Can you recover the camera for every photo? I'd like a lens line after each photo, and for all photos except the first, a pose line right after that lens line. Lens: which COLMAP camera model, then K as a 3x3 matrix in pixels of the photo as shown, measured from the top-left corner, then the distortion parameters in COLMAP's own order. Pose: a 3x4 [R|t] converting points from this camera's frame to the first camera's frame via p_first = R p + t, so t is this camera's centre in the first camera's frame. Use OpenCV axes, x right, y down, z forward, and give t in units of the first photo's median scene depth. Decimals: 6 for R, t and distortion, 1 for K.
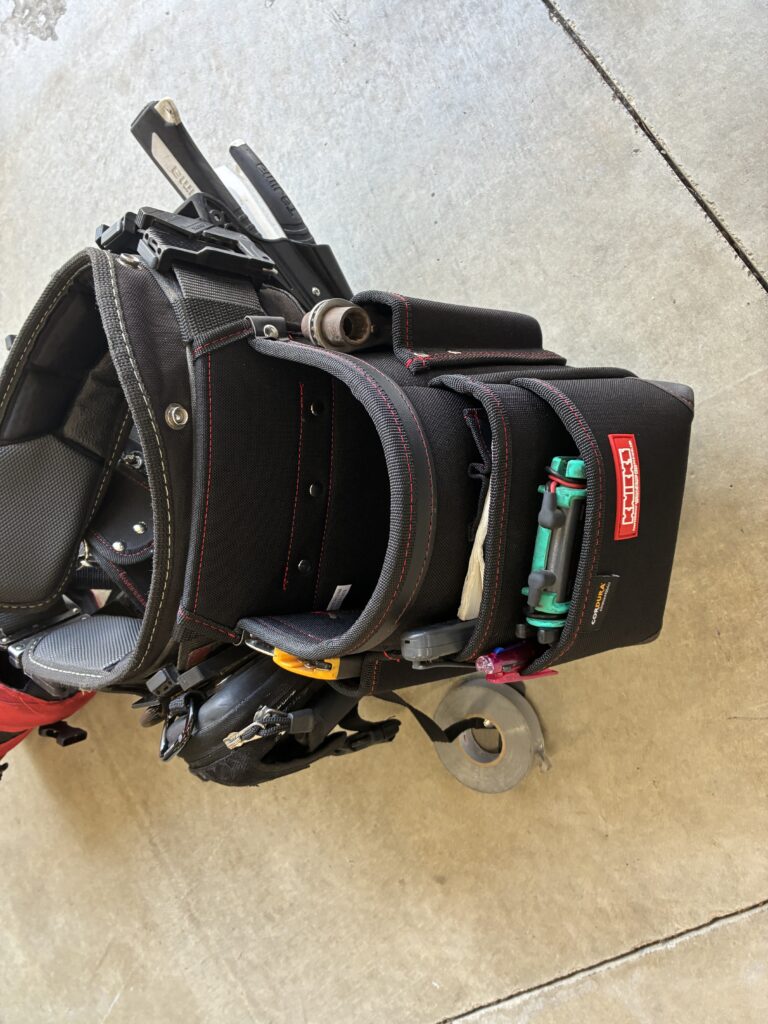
lens RADIAL K [[764.3, 0, 376.5], [0, 764.3, 513.5], [0, 0, 1]] dist [0.021560, -0.042552]
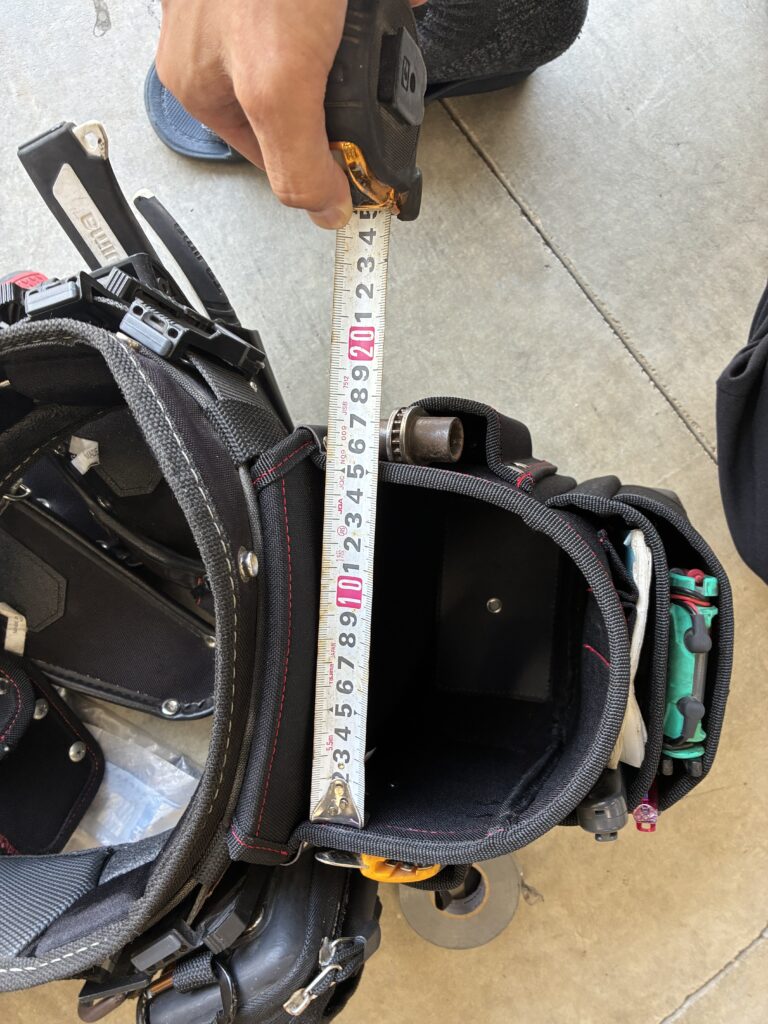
lens RADIAL K [[764.3, 0, 376.5], [0, 764.3, 513.5], [0, 0, 1]] dist [0.021560, -0.042552]
pose [[0.848221, -0.053051, 0.526979, -0.405708], [0.106112, 0.991820, -0.070950, -0.085860], [-0.518904, 0.116100, 0.846912, 0.263626]]
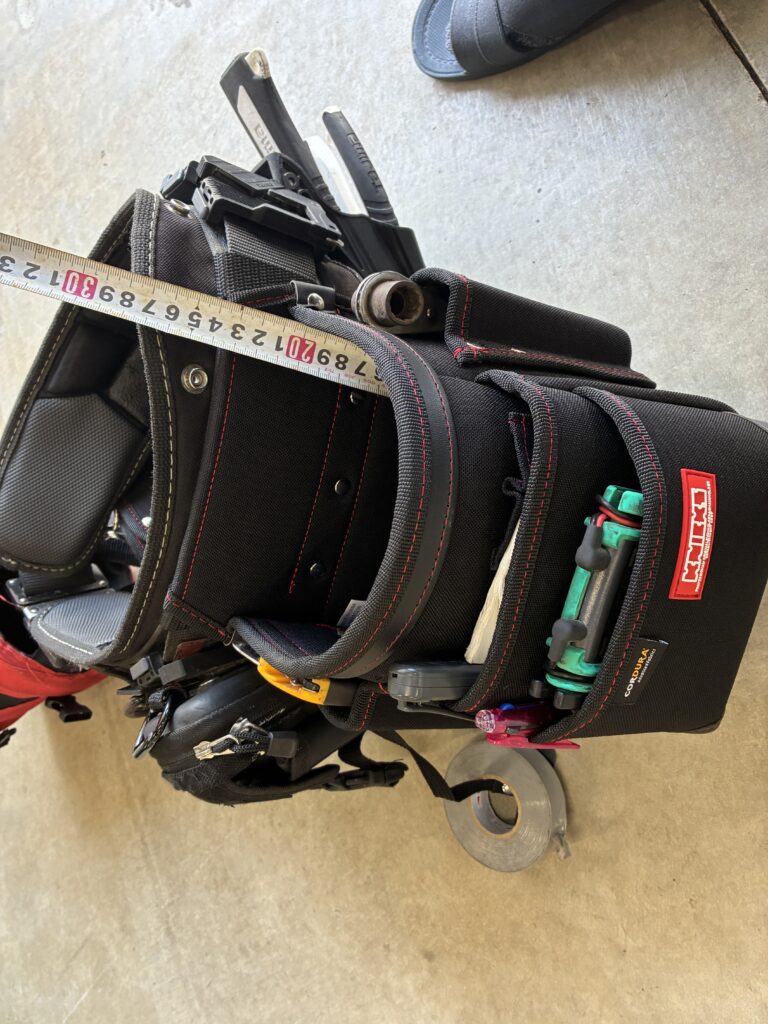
lens RADIAL K [[761.3, 0, 384.0], [0, 761.3, 512.0], [0, 0, 1]] dist [0.053874, -0.087394]
pose [[0.979580, 0.157769, -0.124628, 0.072044], [-0.162503, 0.986290, -0.028716, 0.012244], [0.118389, 0.048382, 0.991788, 0.112030]]
